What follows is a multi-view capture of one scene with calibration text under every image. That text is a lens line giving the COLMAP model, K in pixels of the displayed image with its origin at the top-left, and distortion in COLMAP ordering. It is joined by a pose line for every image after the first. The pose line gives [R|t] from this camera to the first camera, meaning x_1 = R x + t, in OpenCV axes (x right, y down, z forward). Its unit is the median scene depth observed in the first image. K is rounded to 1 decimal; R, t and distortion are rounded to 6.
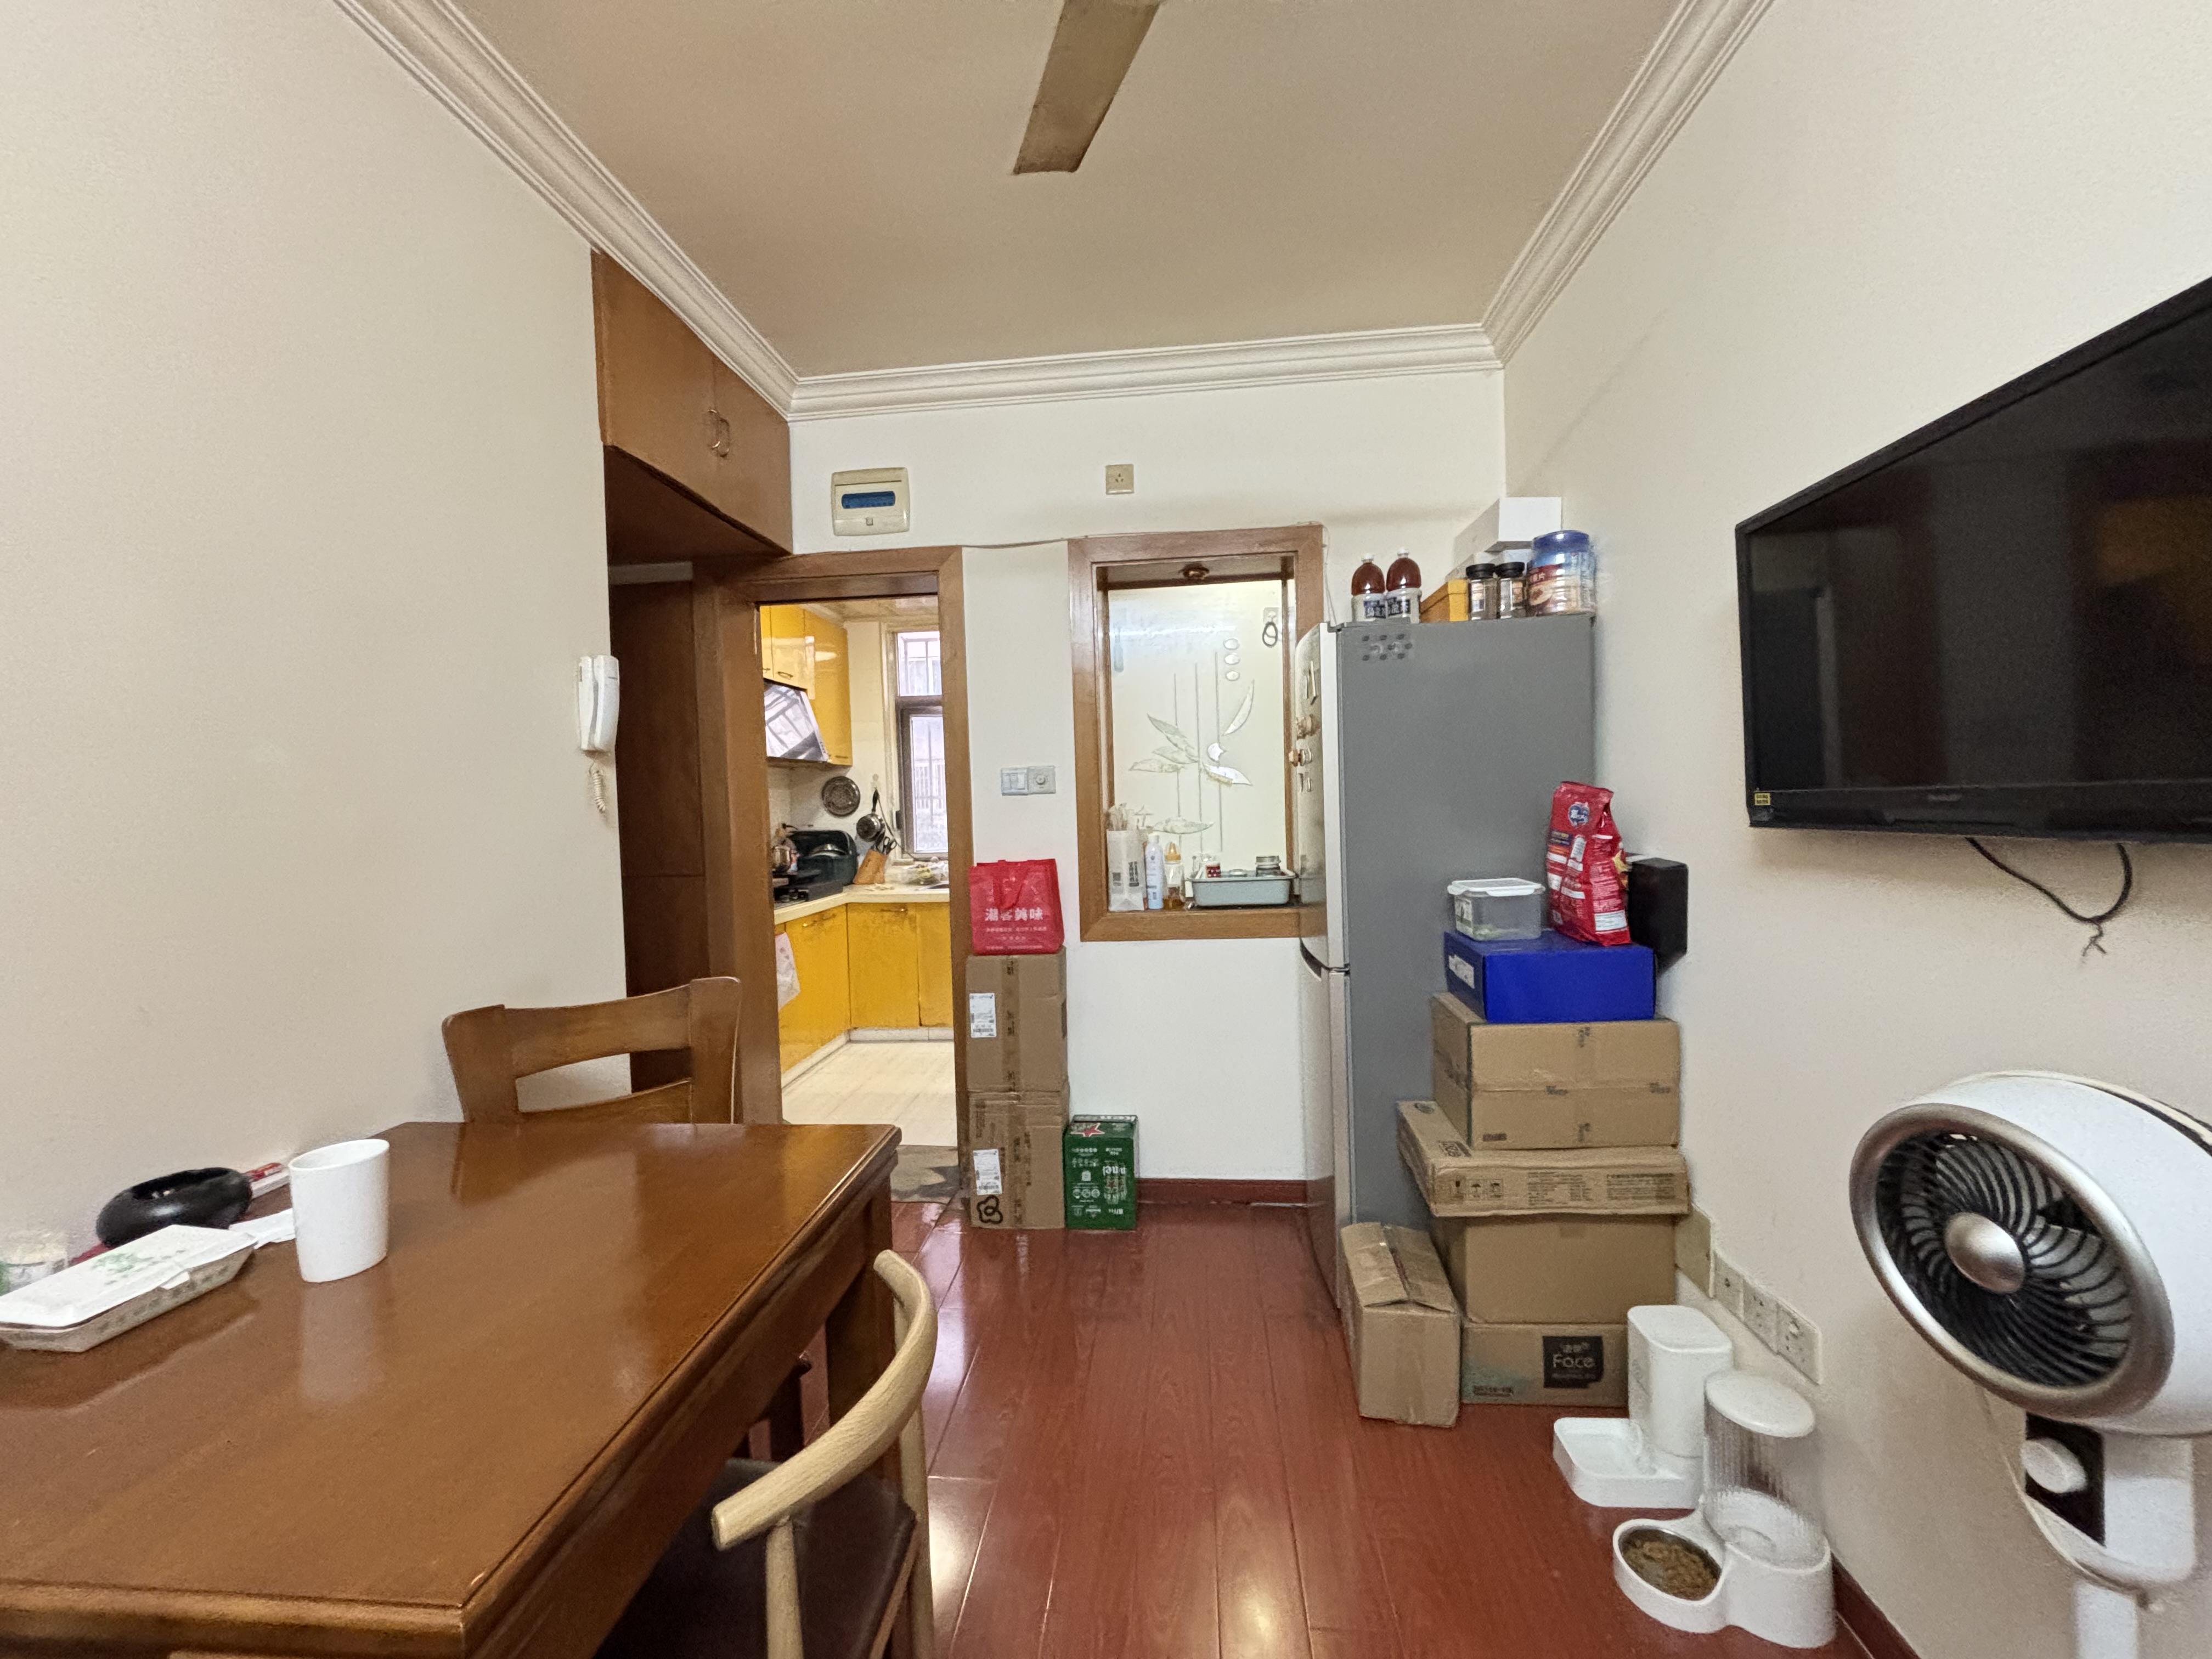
lens RADIAL K [[885.6, 0, 1102.9], [0, 885.6, 827.4], [0, 0, 1]] dist [-0.000519, -0.000369]
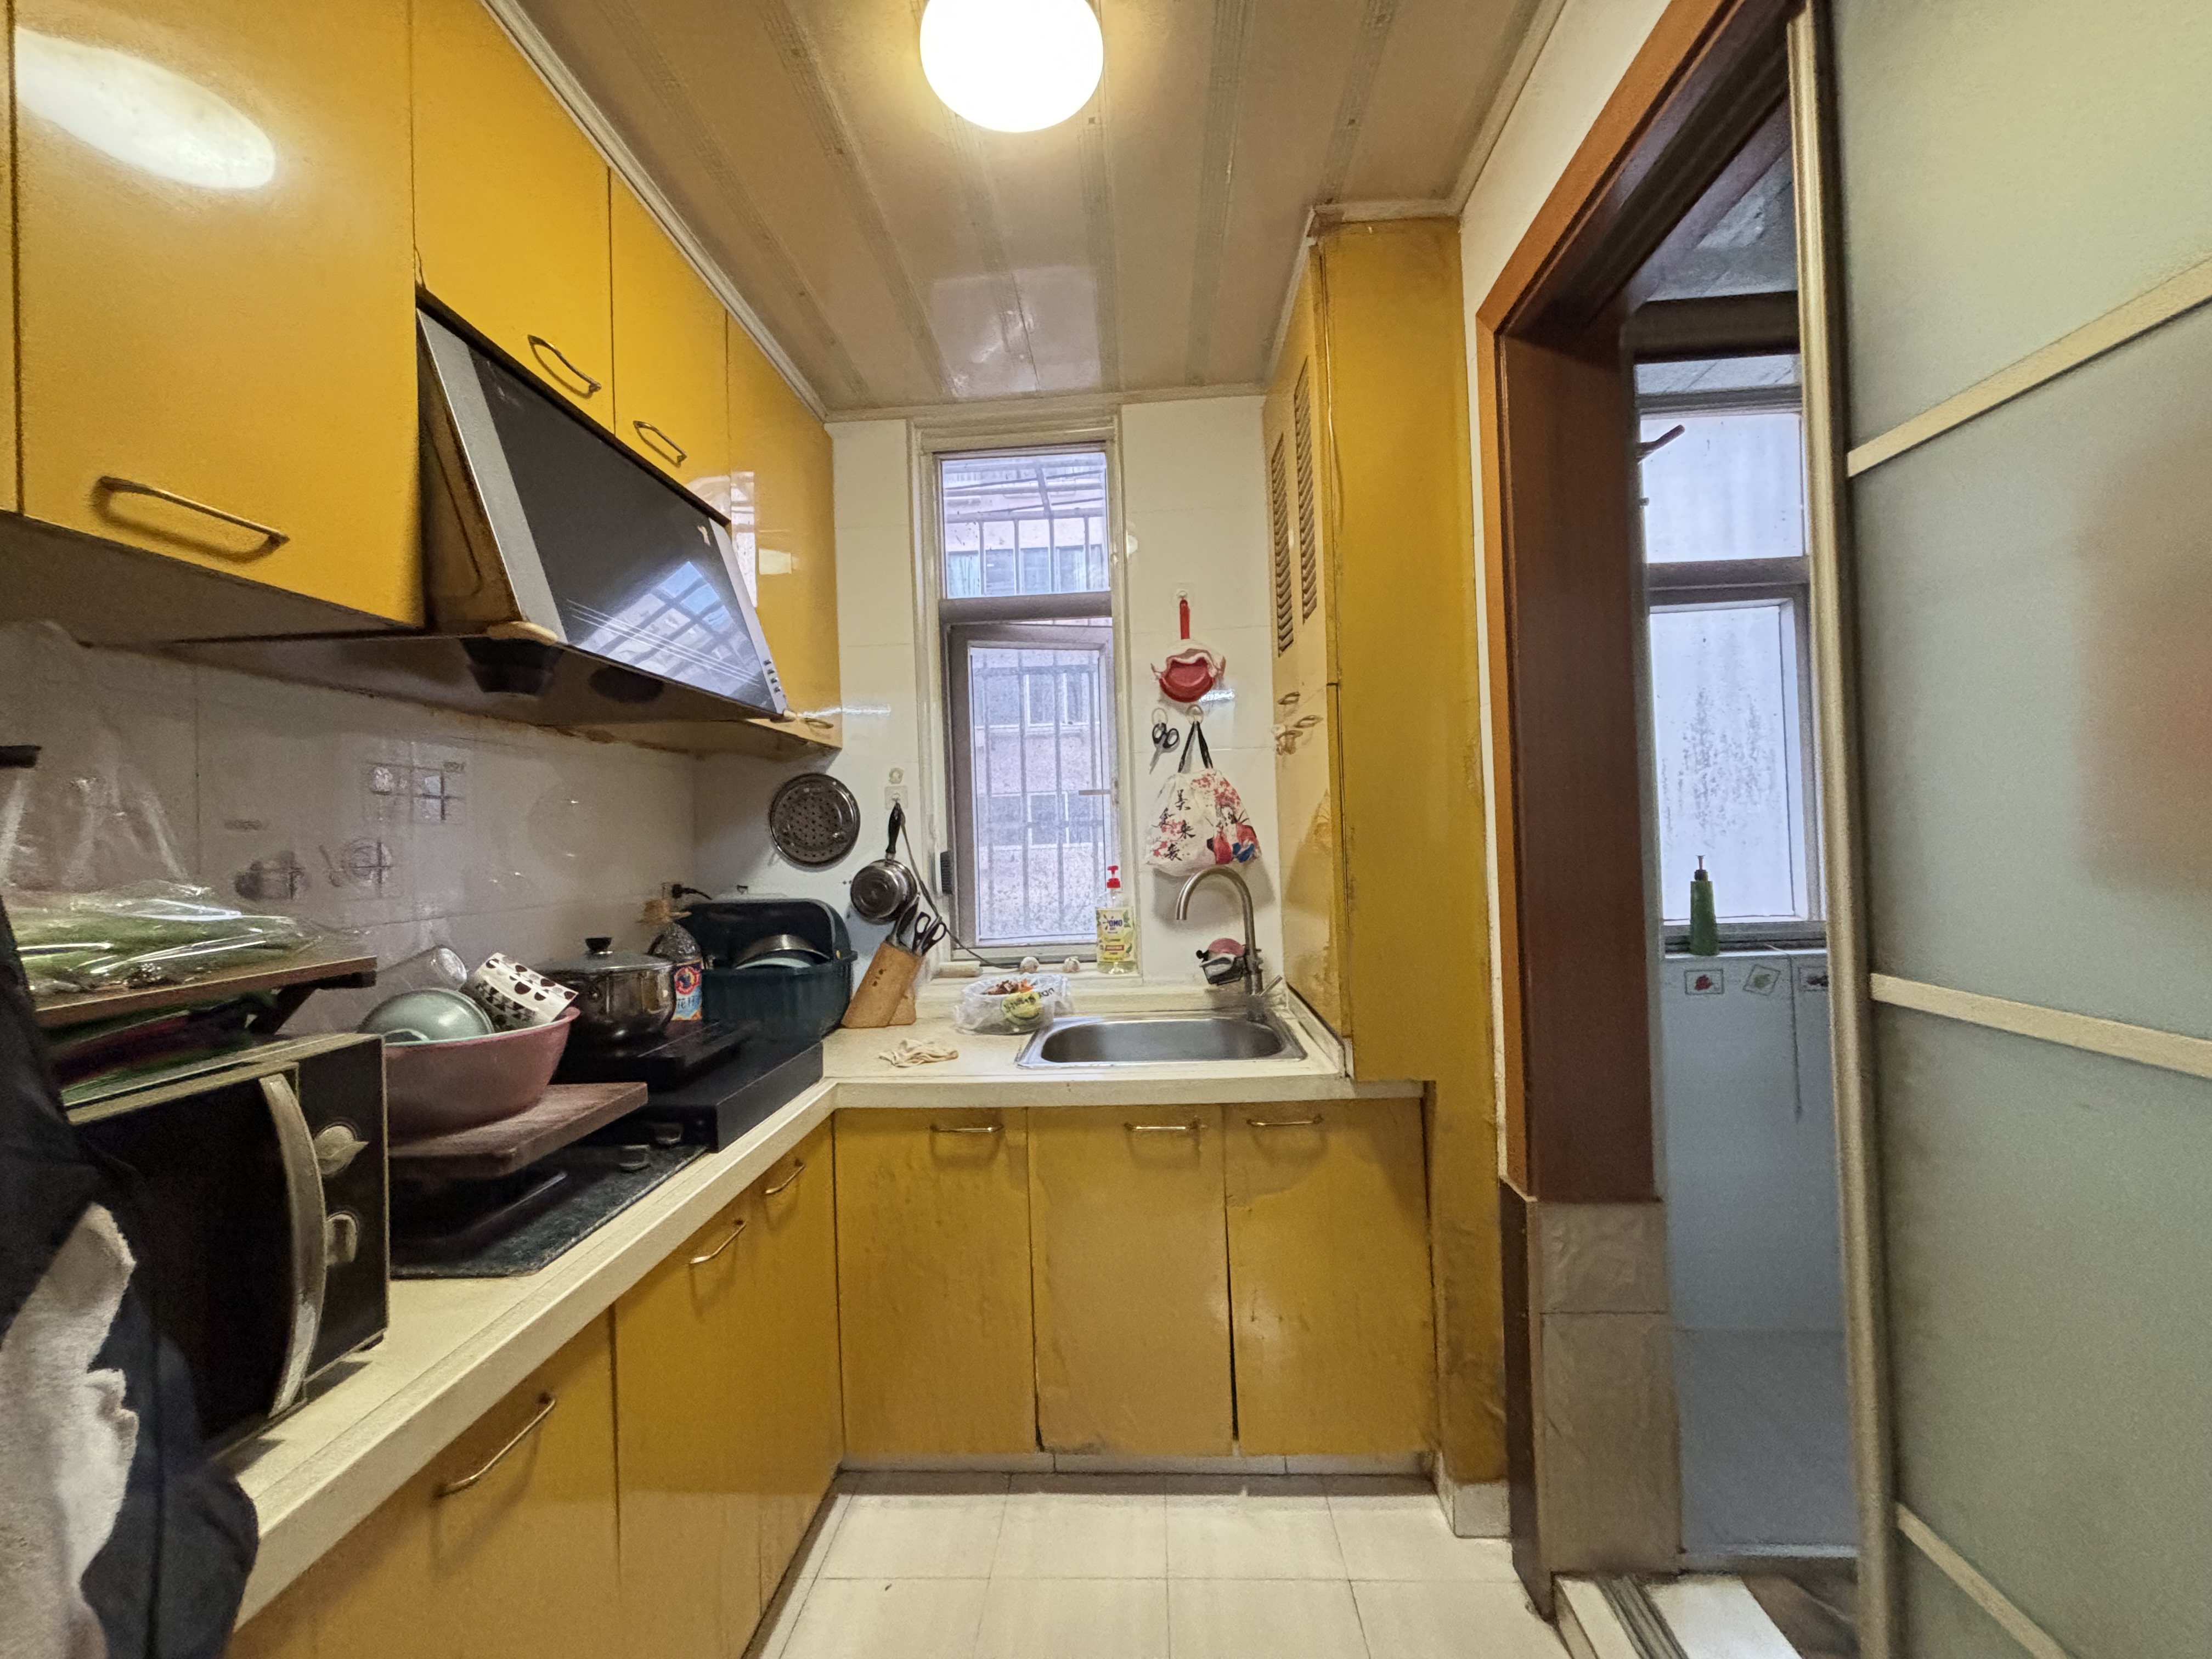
lens RADIAL K [[885.6, 0, 1102.9], [0, 885.6, 827.4], [0, 0, 1]] dist [-0.000519, -0.000369]
pose [[0.998797, 0.000087, 0.049027, -0.177642], [0.001825, 0.999239, -0.038960, -0.014109], [-0.048993, 0.039002, 0.998037, 0.566686]]
